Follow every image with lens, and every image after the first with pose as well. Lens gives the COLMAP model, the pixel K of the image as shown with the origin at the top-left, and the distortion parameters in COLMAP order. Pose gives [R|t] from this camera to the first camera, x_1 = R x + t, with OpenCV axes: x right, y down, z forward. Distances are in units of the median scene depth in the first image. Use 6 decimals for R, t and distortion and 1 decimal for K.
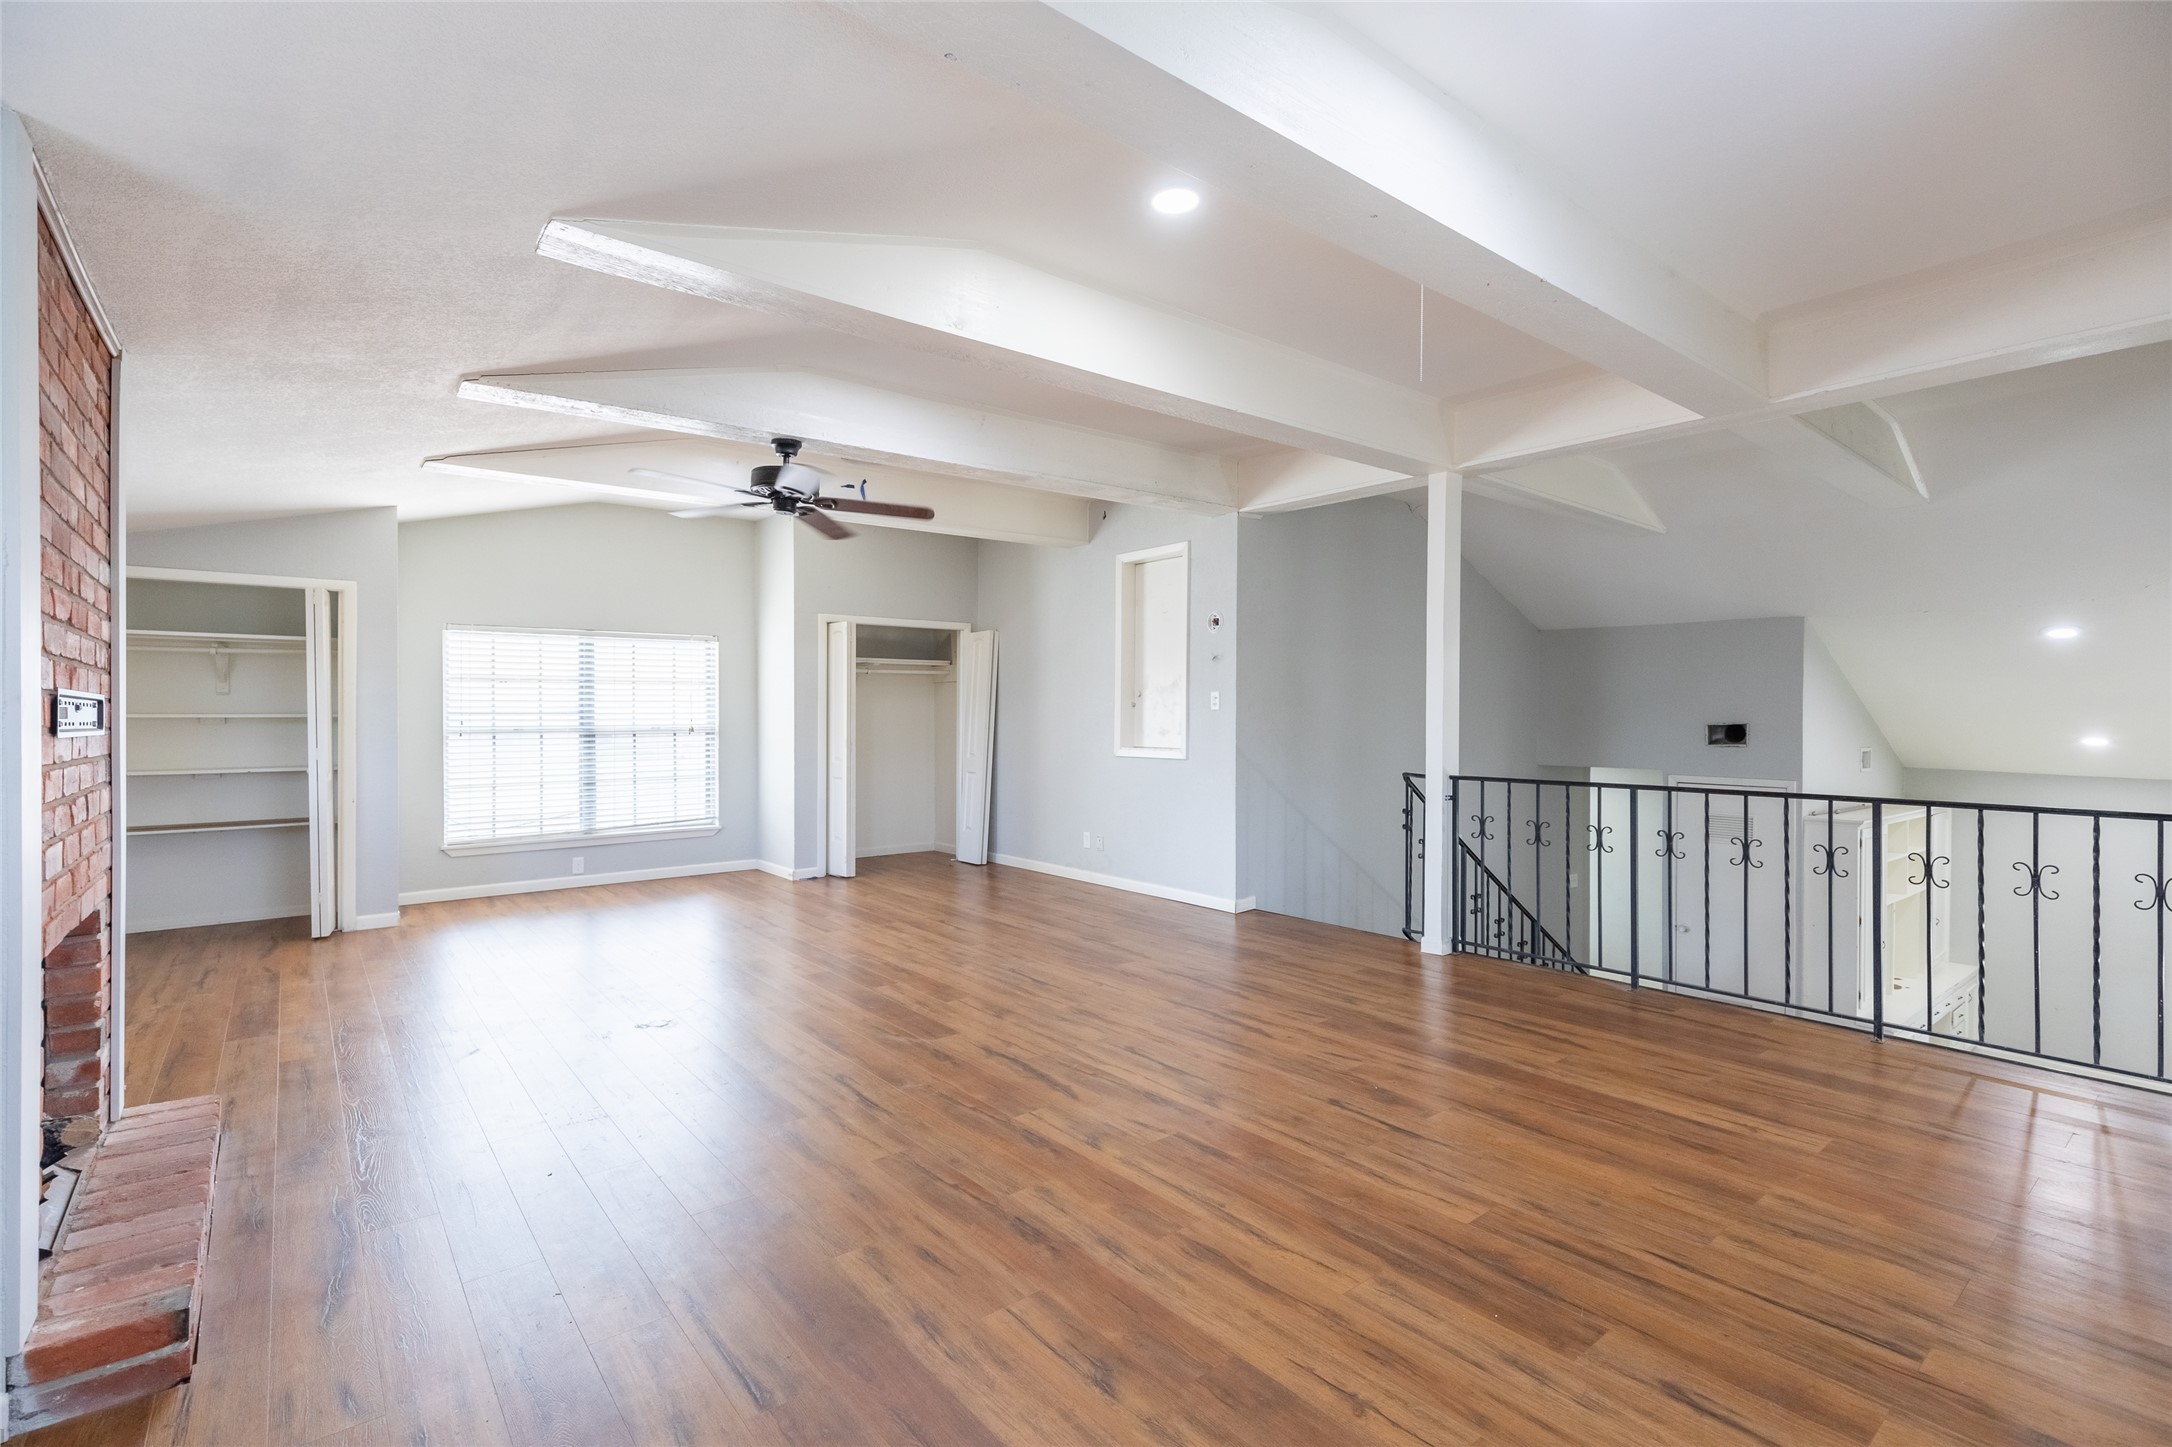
lens RADIAL K [[988.9, 0, 1086.4], [0, 988.9, 723.8], [0, 0, 1]] dist [0.009193, -0.002836]
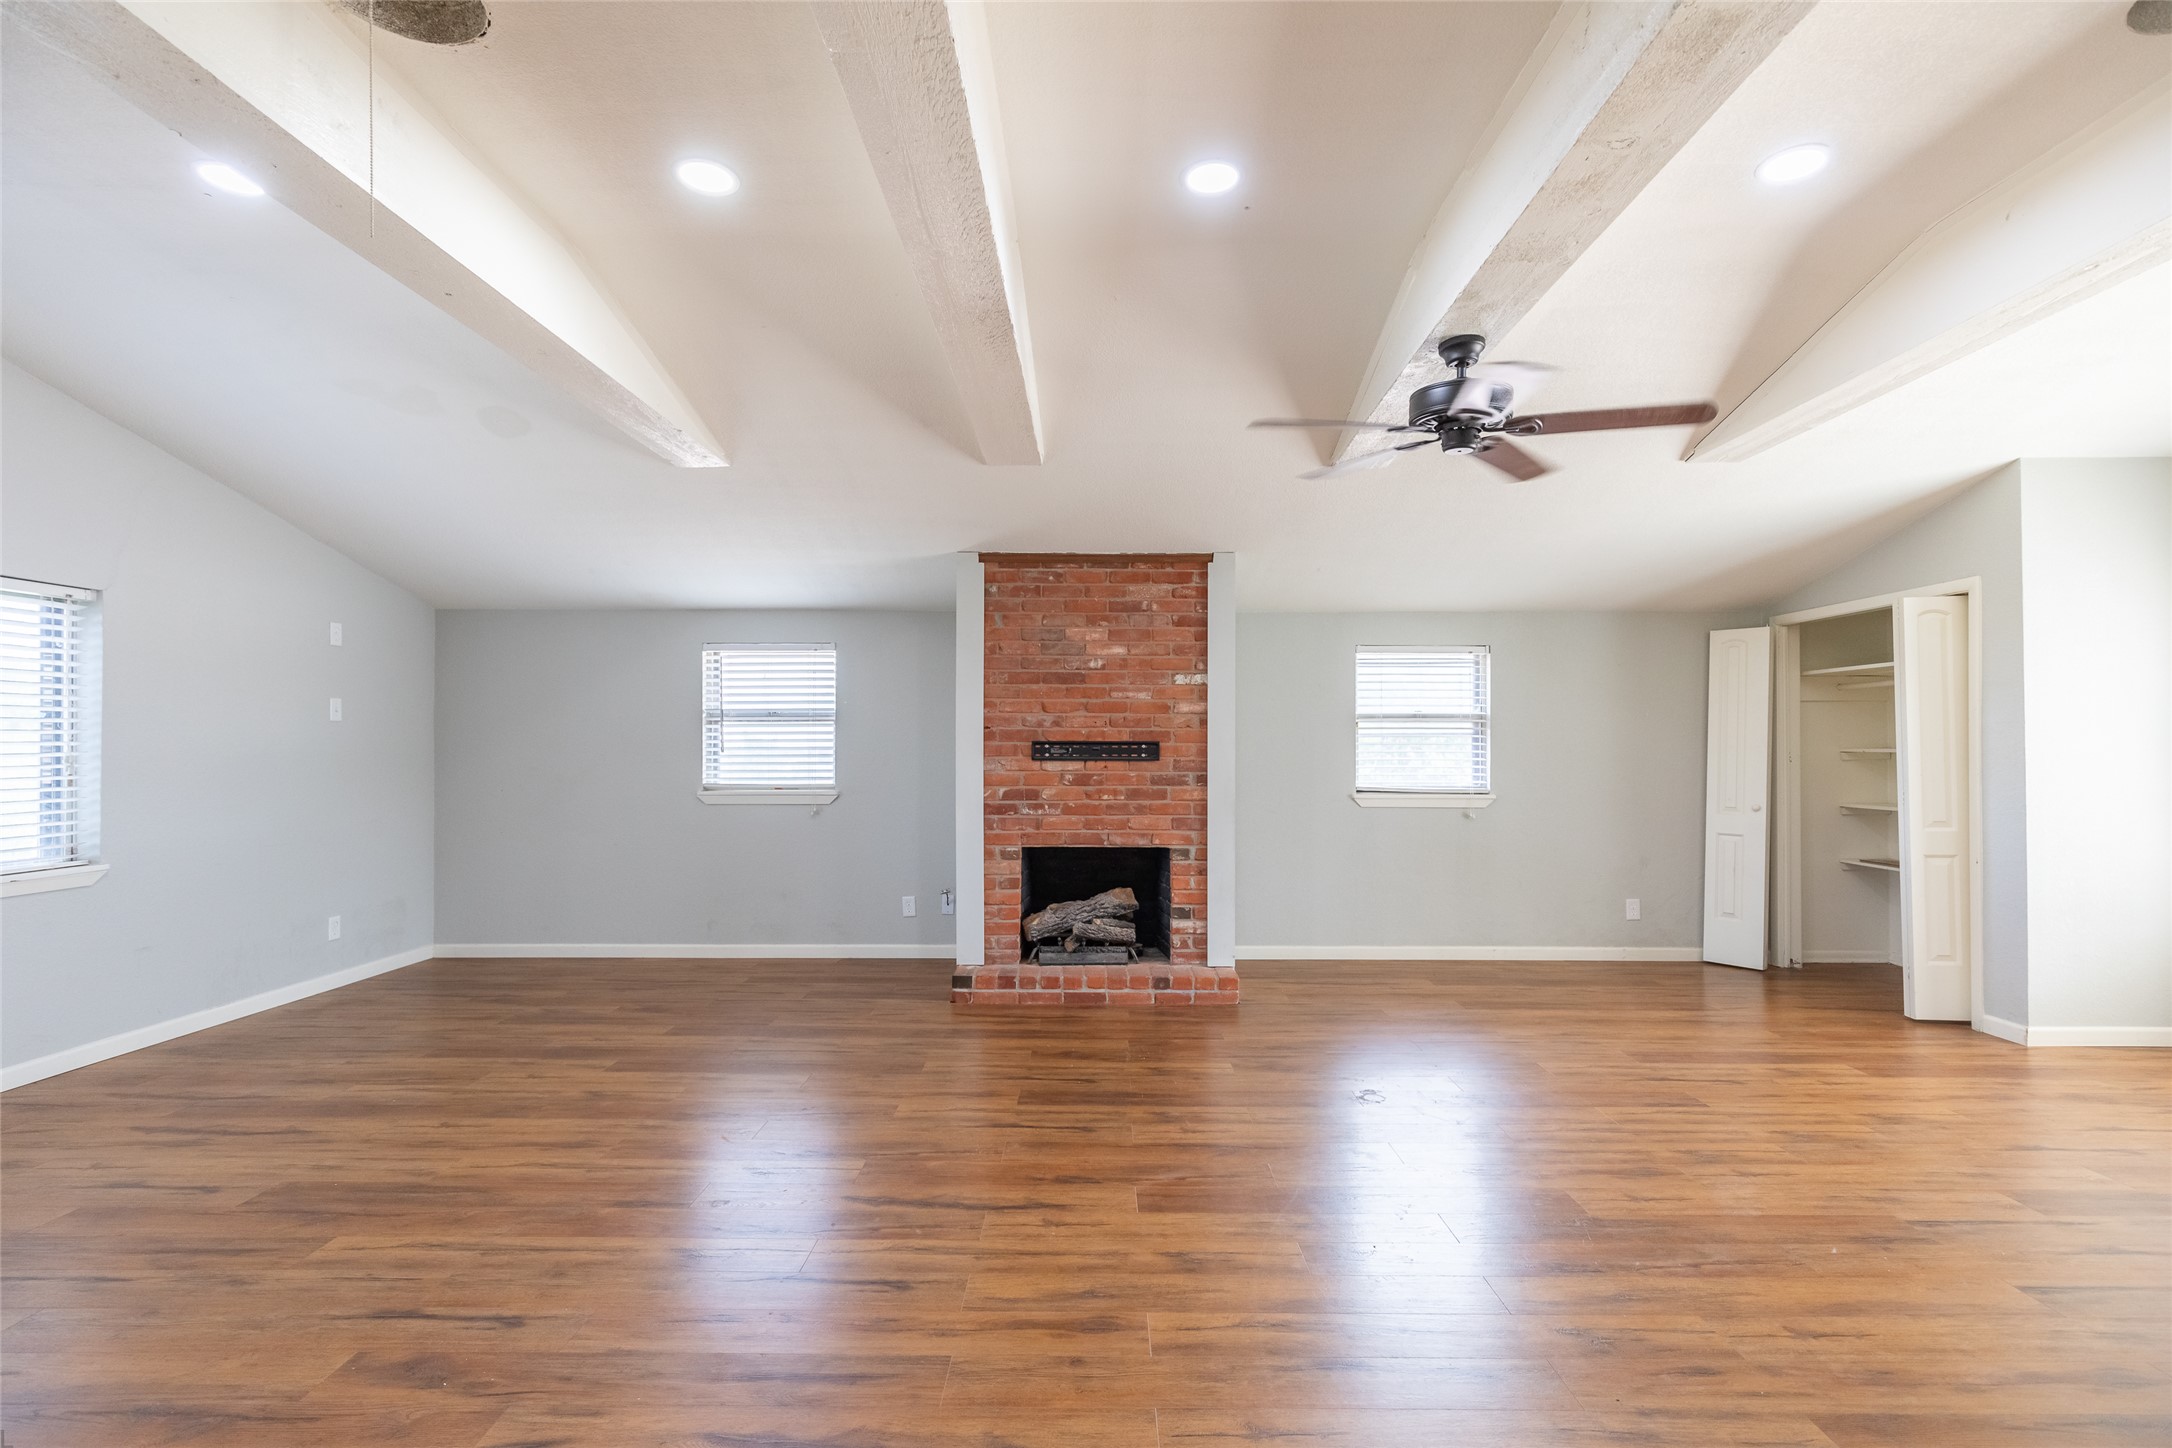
lens RADIAL K [[988.9, 0, 1087.8], [0, 988.9, 741.6], [0, 0, 1]] dist [0.009193, -0.002836]
pose [[-0.637238, -0.006562, -0.770639, 0.506569], [-0.005537, 0.999977, -0.003937, -0.014272], [0.770647, 0.001759, -0.637259, 1.668773]]
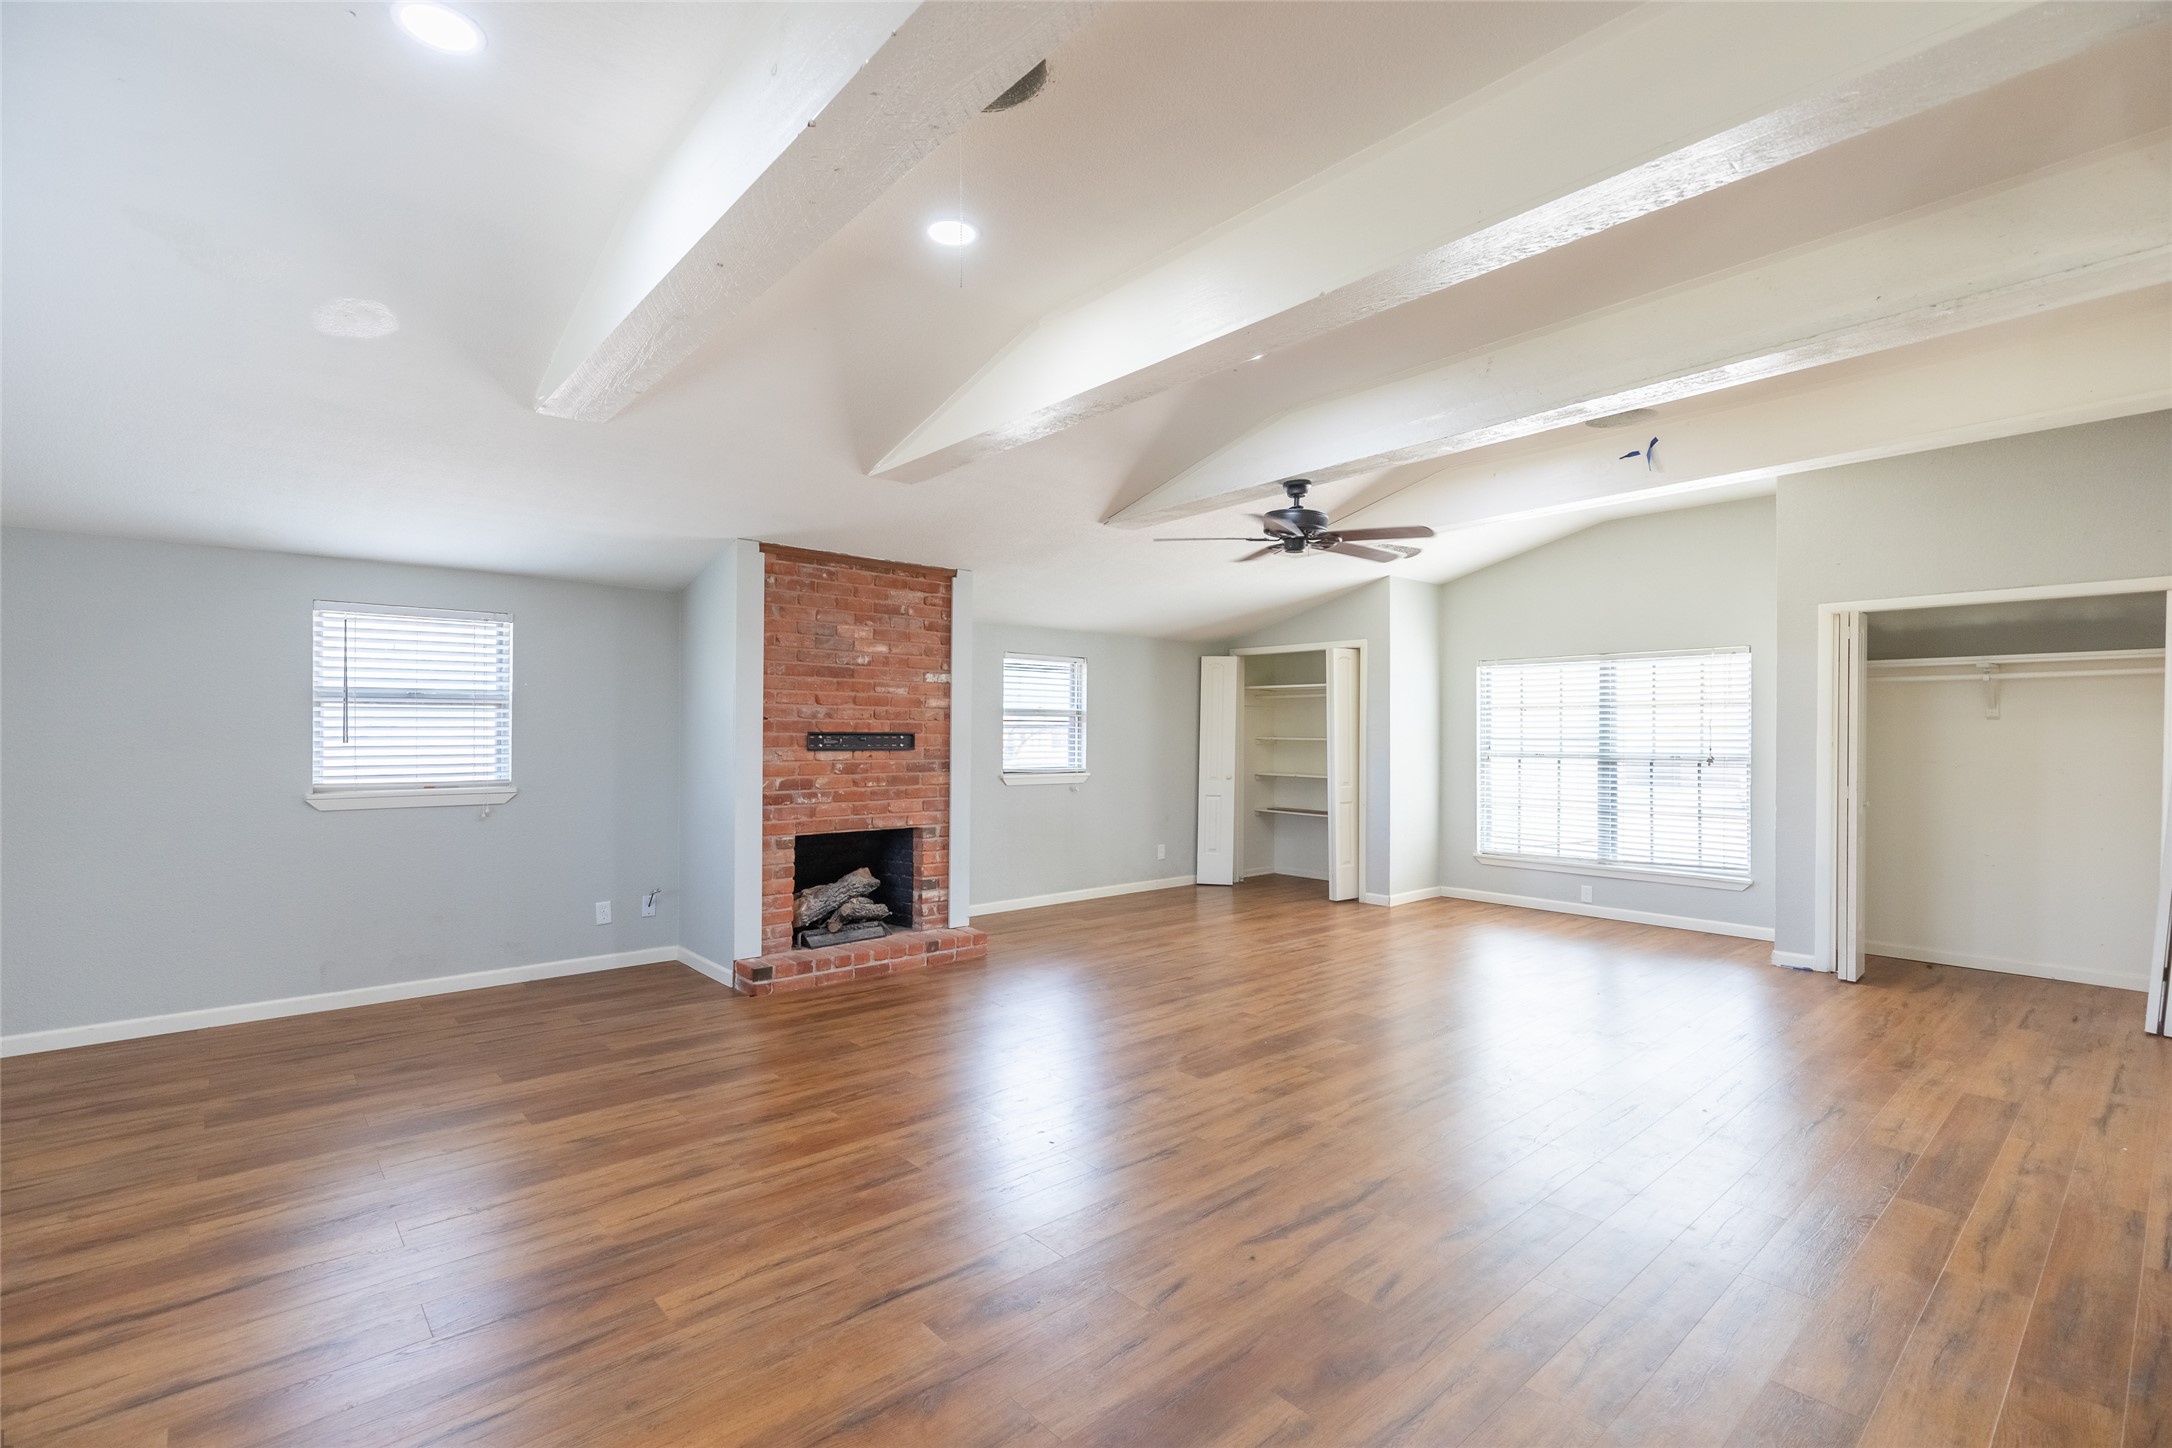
lens RADIAL K [[988.9, 0, 1087.4], [0, 988.9, 726.8], [0, 0, 1]] dist [0.009193, -0.002836]
pose [[0.039660, -0.003018, -0.999209, 0.982292], [-0.012533, 0.999915, -0.003518, -0.029322], [0.999135, 0.012663, 0.039619, 1.000224]]
